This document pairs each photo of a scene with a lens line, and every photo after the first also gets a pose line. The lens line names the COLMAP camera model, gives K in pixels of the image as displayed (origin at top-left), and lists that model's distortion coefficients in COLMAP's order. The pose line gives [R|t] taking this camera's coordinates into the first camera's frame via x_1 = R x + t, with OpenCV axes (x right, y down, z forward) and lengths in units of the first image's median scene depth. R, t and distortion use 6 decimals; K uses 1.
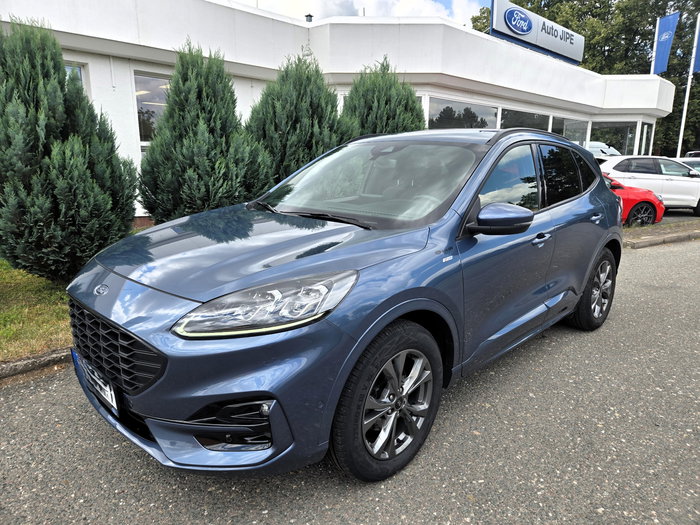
lens RADIAL K [[471.7, 0, 344.5], [0, 471.7, 258.1], [0, 0, 1]] dist [0.077503, -0.063376]
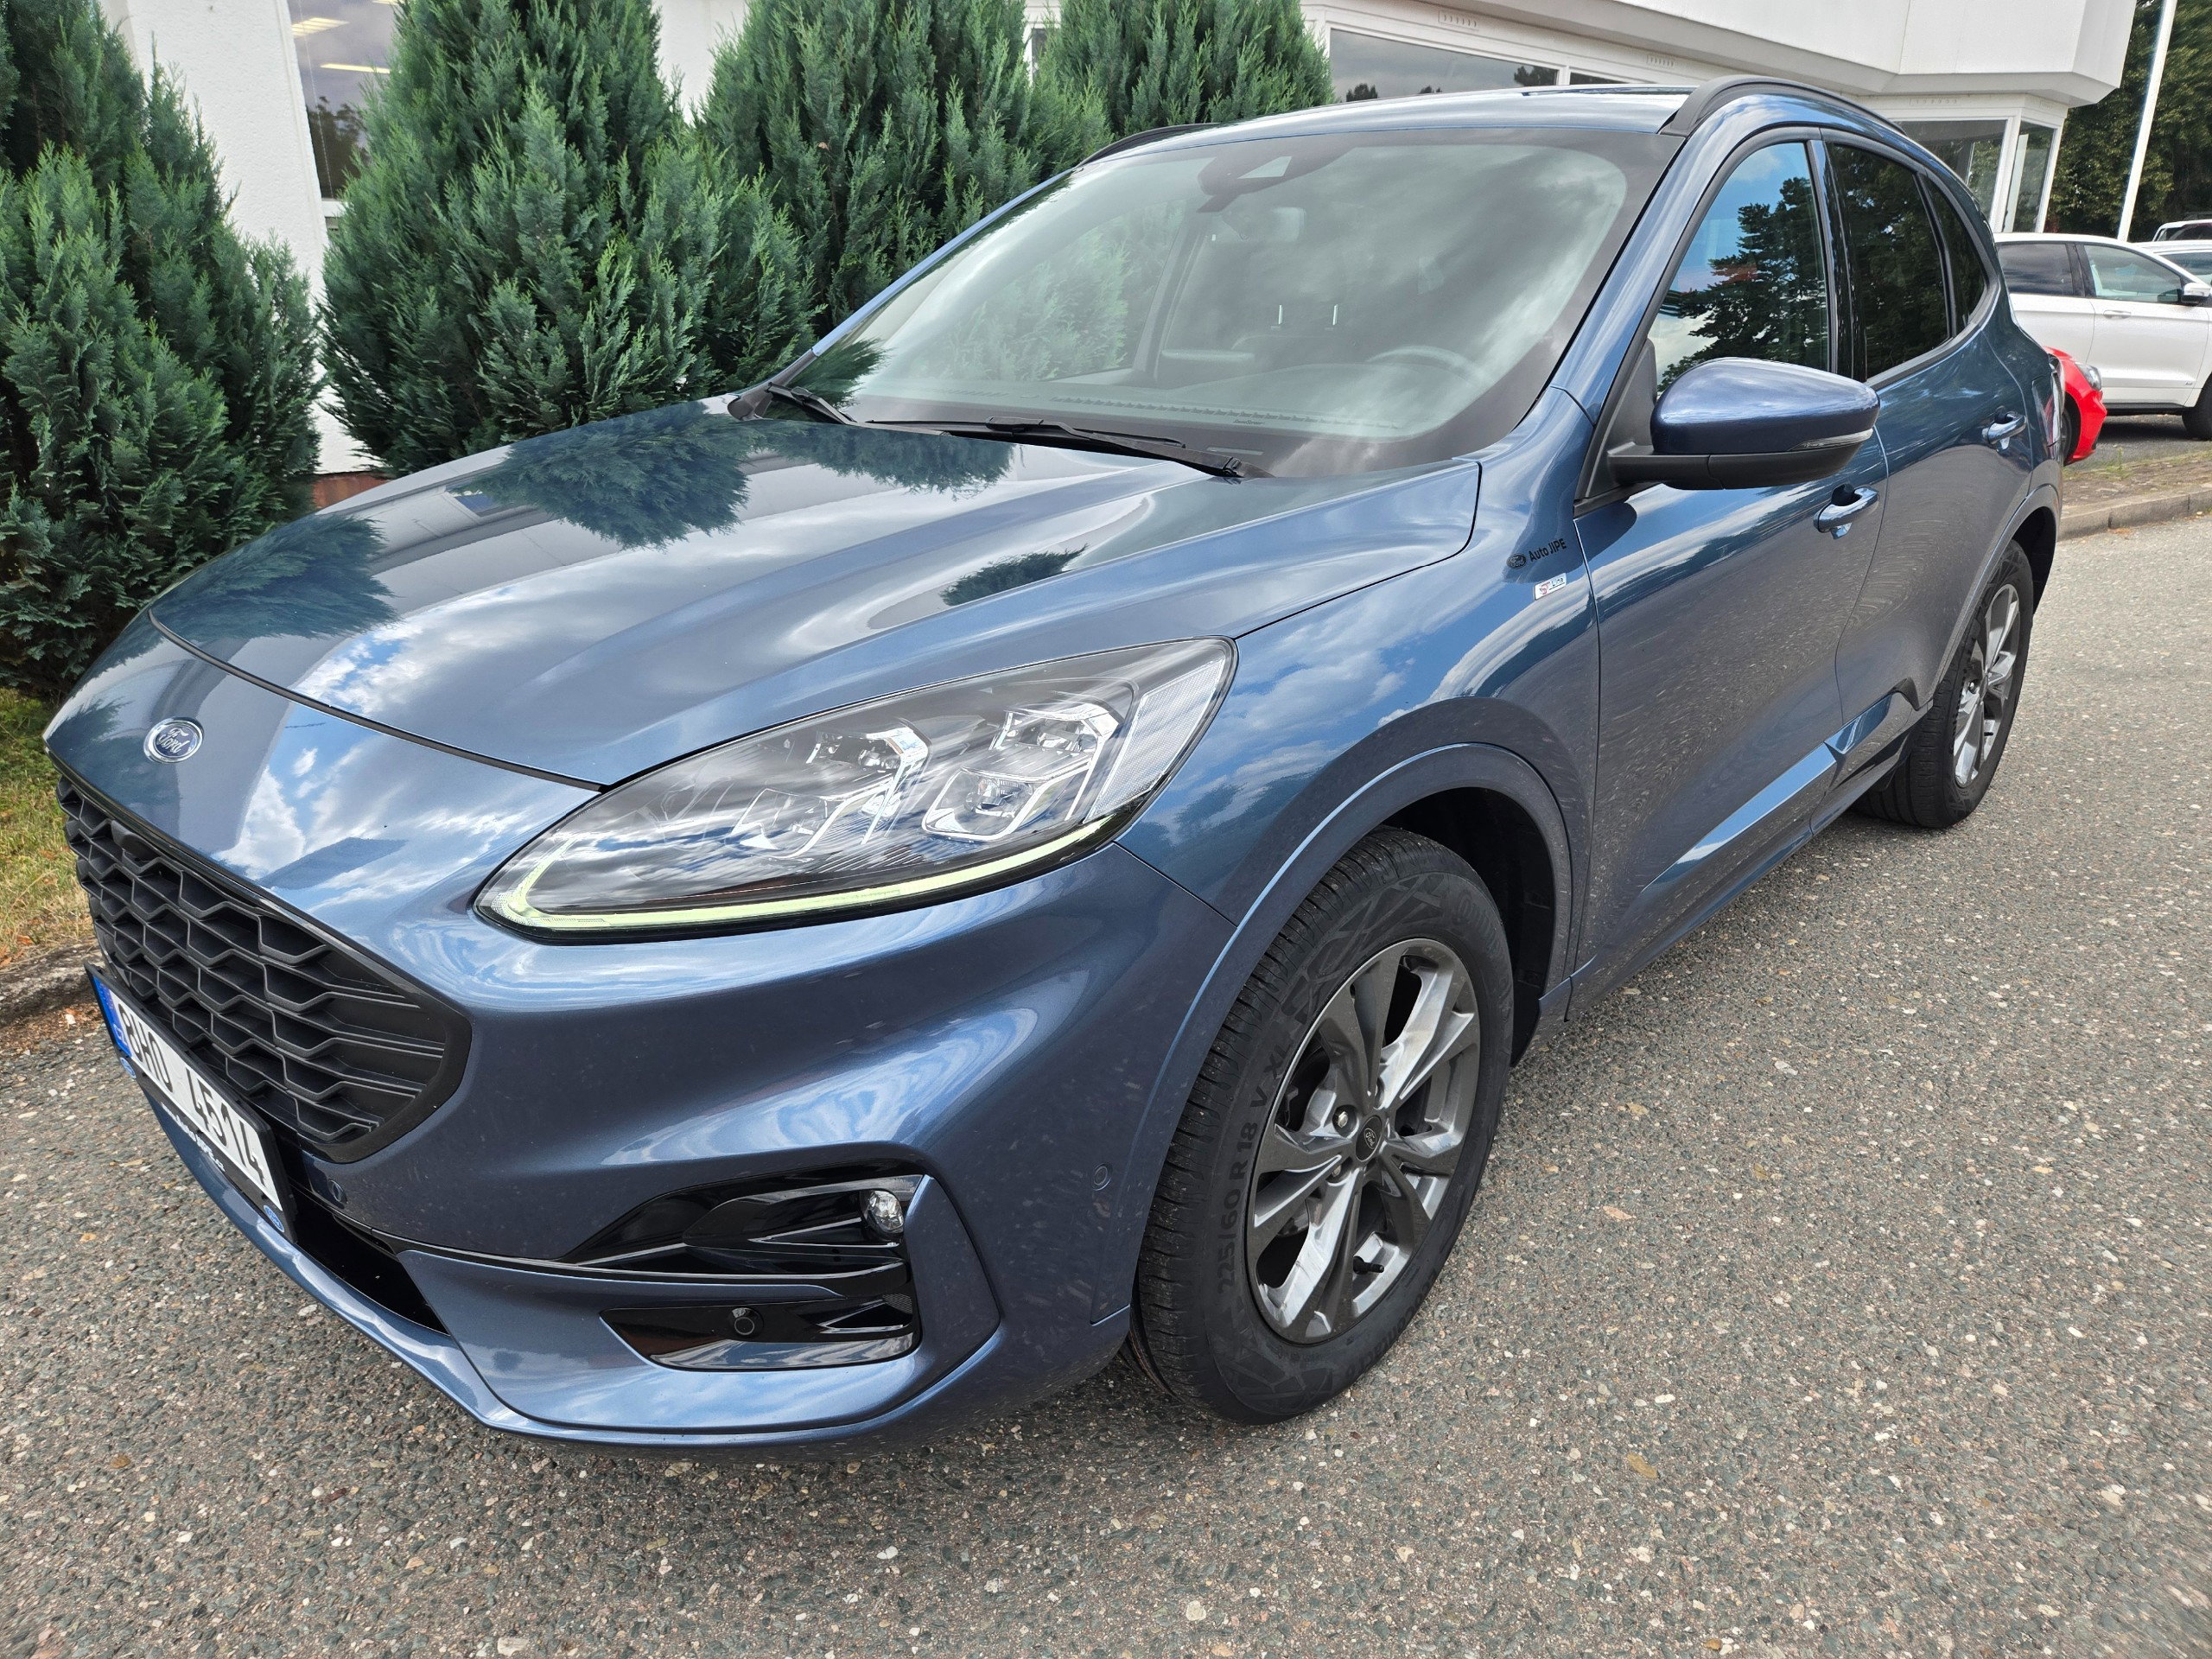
lens RADIAL K [[1490.6, 0, 1087.6], [0, 1490.6, 813.4], [0, 0, 1]] dist [0.077503, -0.063376]
pose [[0.999088, -0.026159, 0.033752, -0.057361], [0.021251, 0.990155, 0.138352, 0.005380], [-0.037039, -0.137509, 0.989808, 0.174248]]
